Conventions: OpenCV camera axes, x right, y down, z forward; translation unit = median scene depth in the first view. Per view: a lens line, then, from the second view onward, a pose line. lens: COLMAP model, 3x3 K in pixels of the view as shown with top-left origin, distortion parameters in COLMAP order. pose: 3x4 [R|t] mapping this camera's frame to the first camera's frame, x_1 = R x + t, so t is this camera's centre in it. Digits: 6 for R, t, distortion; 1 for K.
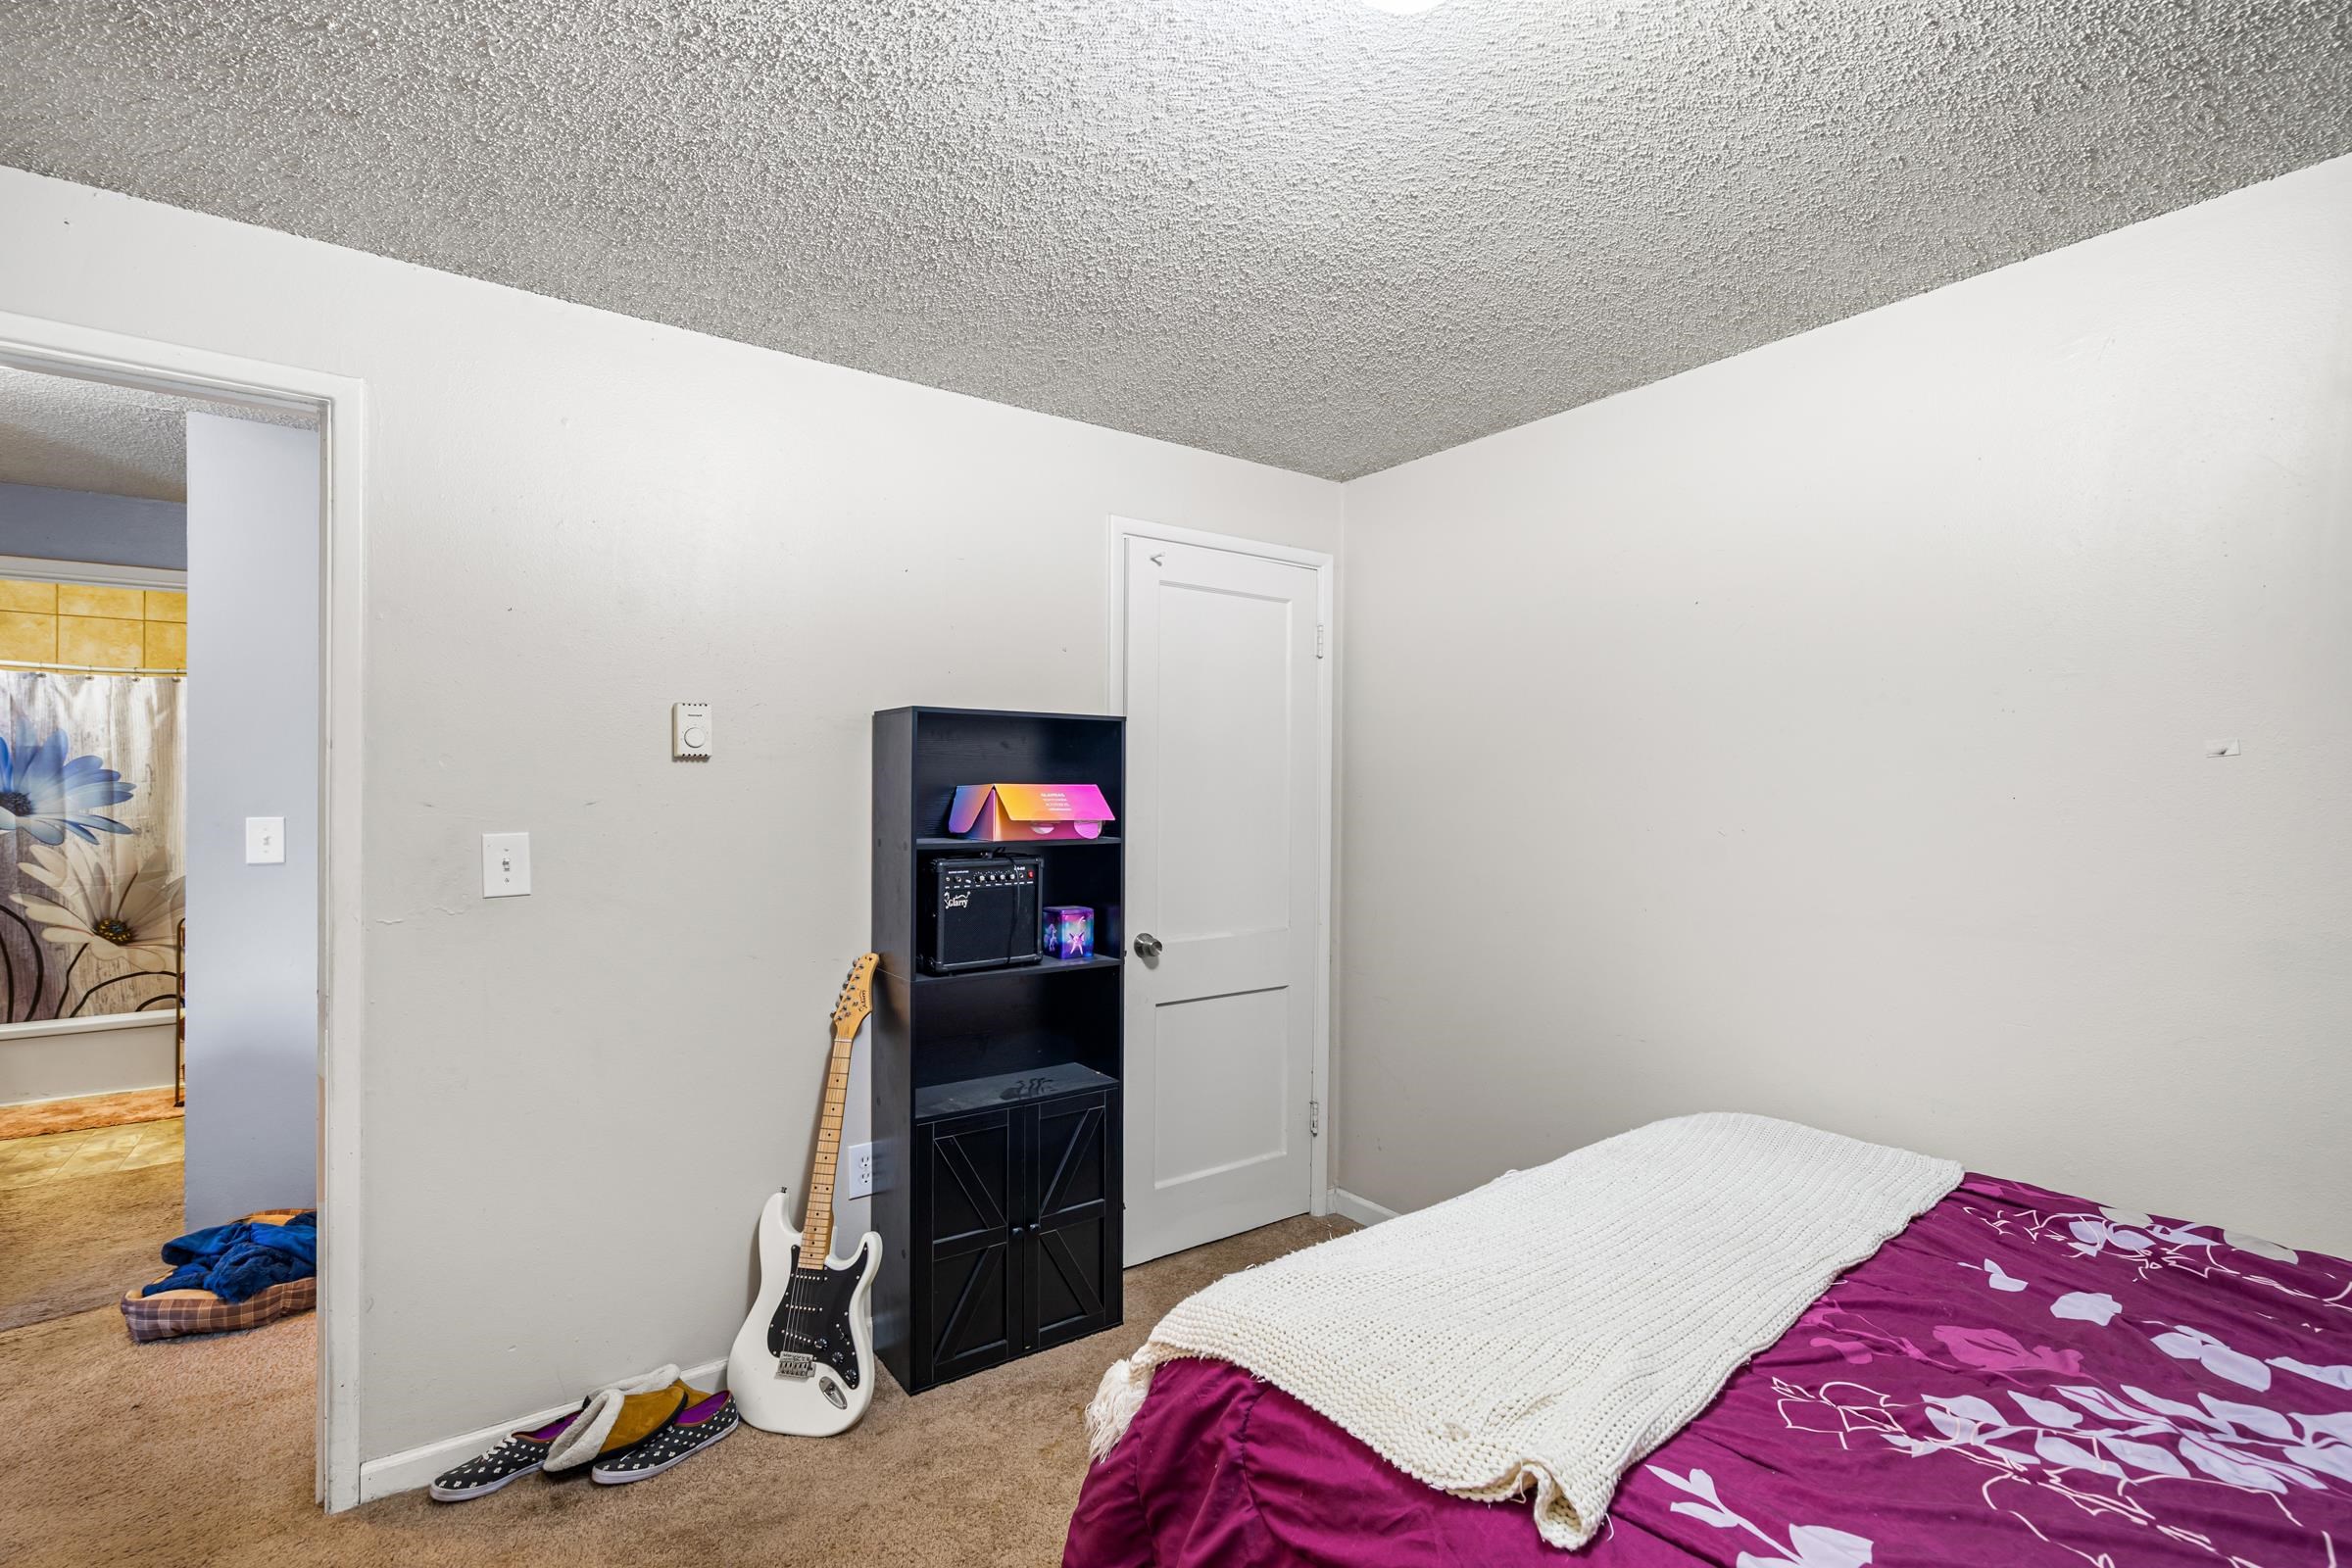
lens RADIAL K [[1065.0, 0, 1173.8], [0, 1065.0, 797.1], [0, 0, 1]] dist [-0.004572, 0.000430]
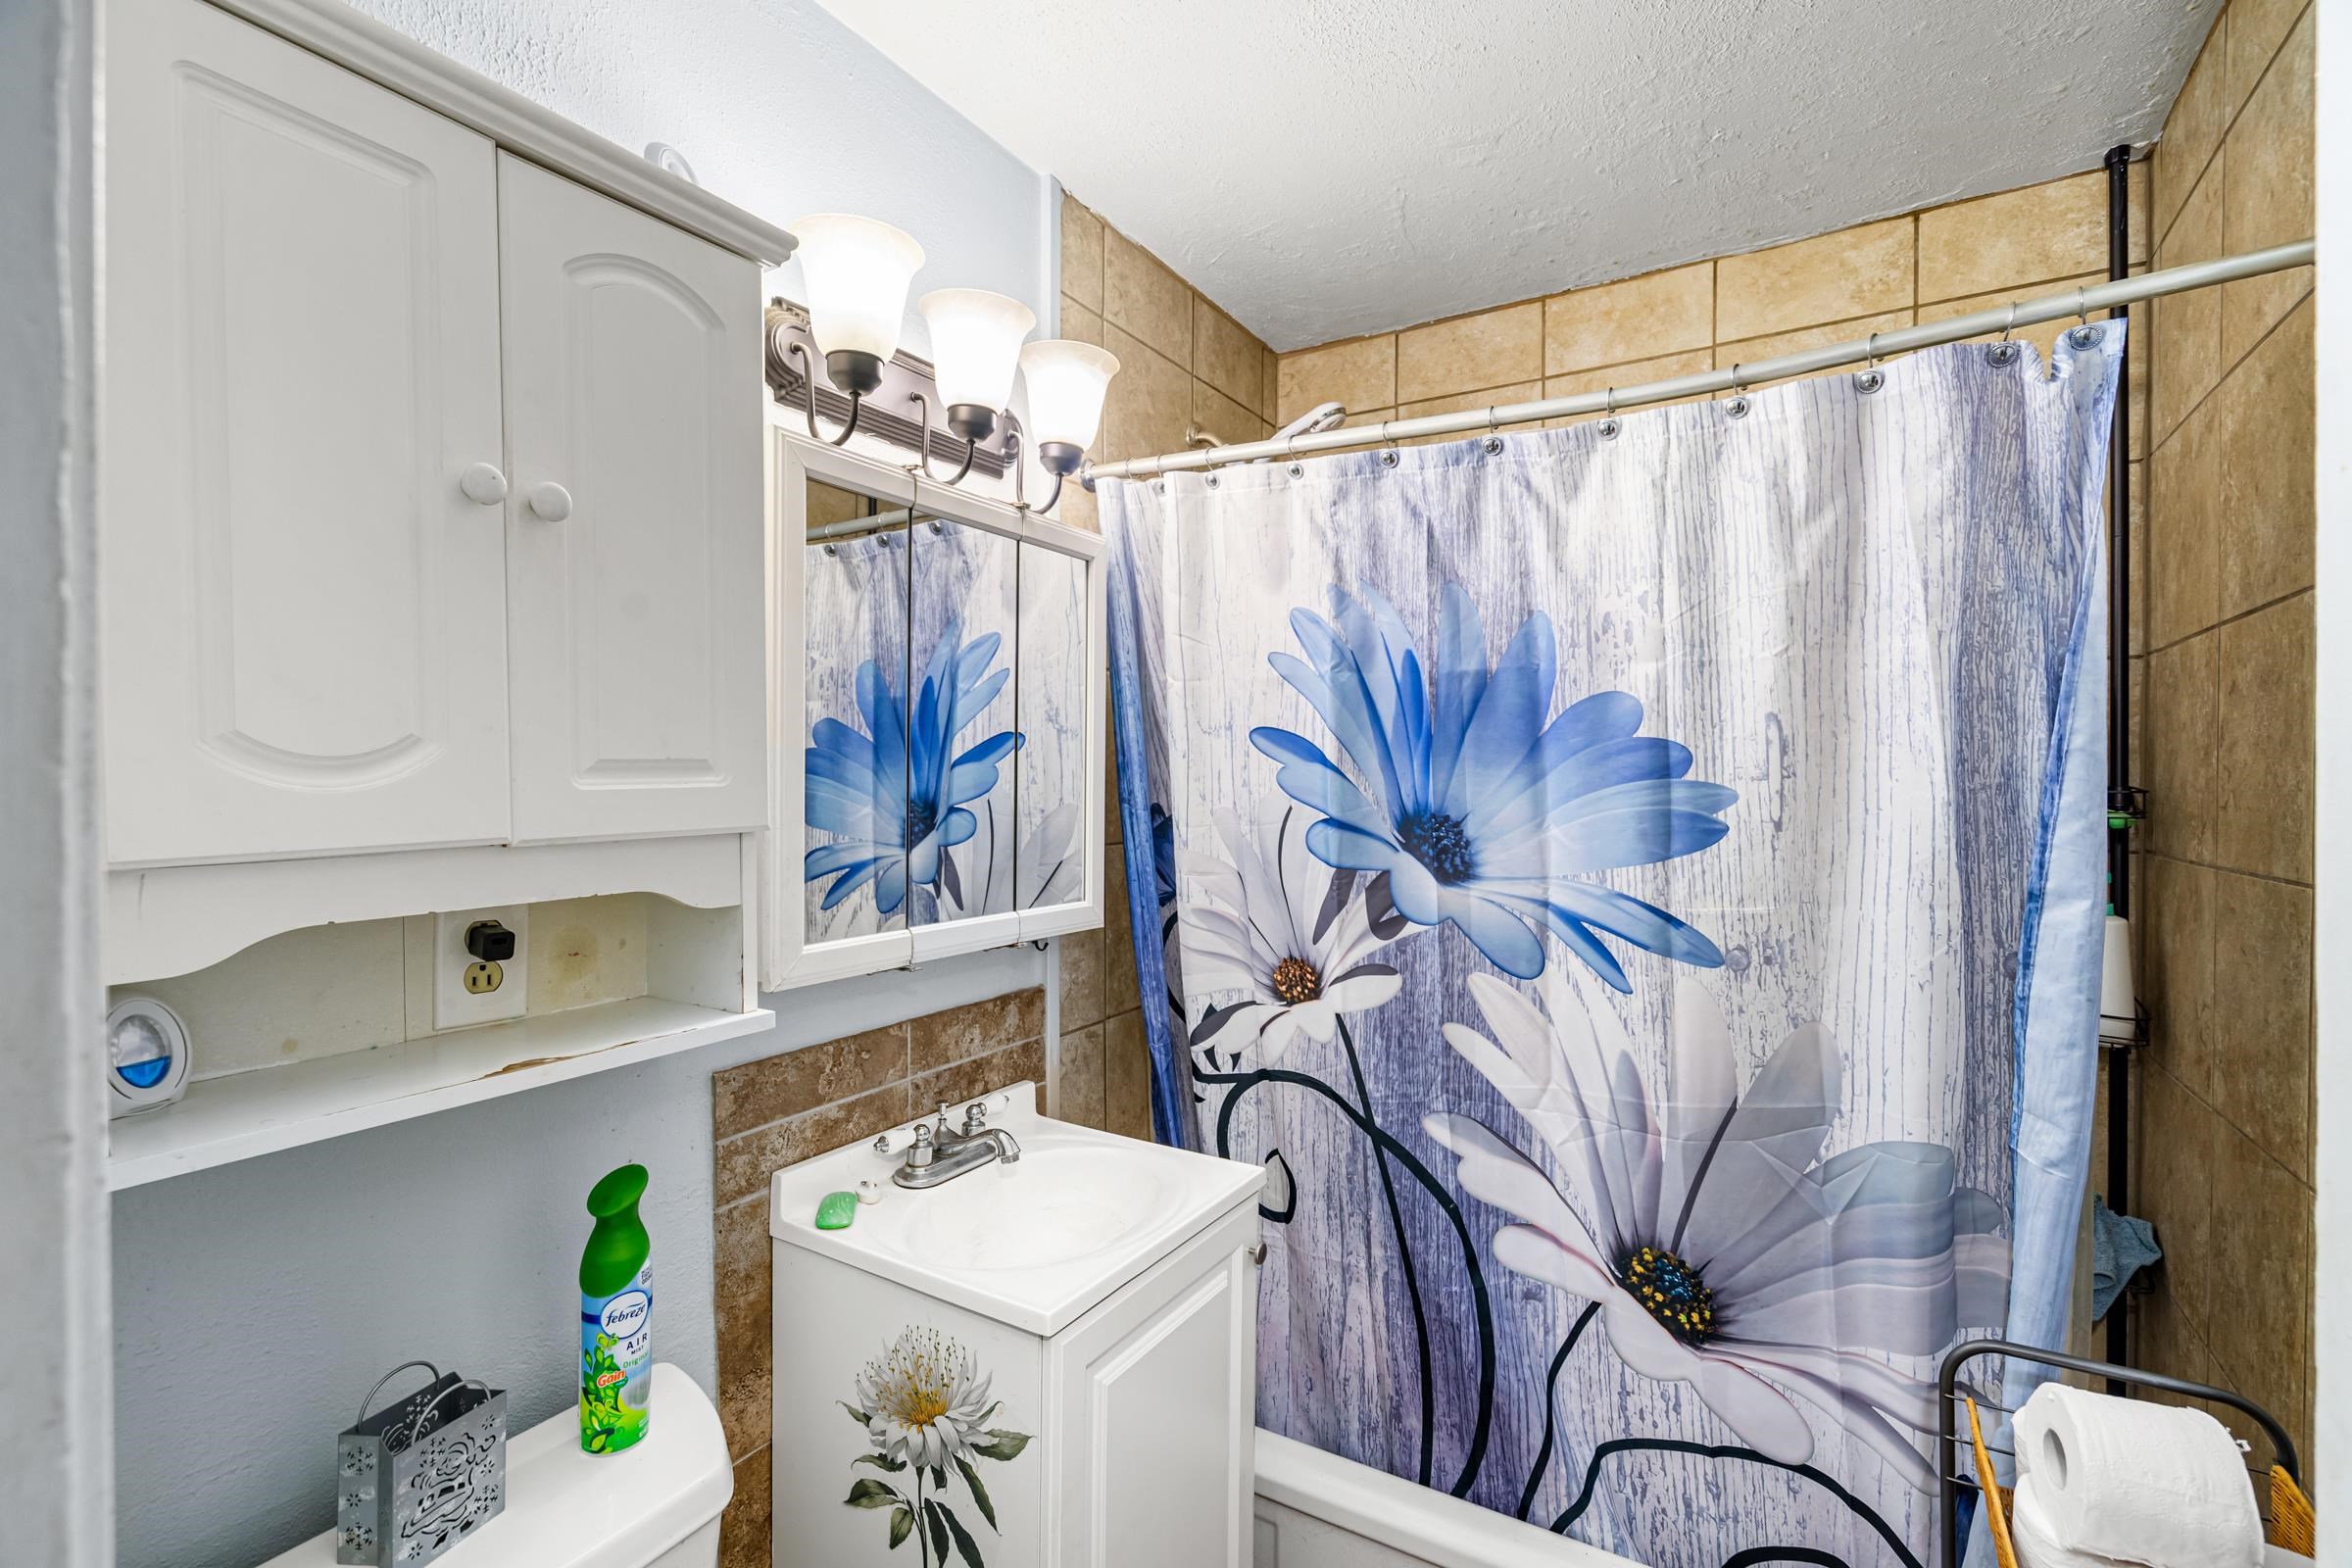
lens RADIAL K [[1065.0, 0, 1174.2], [0, 1065.0, 786.8], [0, 0, 1]] dist [-0.004572, 0.000430]
pose [[0.395396, 0.006597, -0.918487, -0.795867], [-0.003741, 0.999977, 0.005572, -0.013744], [0.918503, 0.001233, 0.395412, 0.769739]]
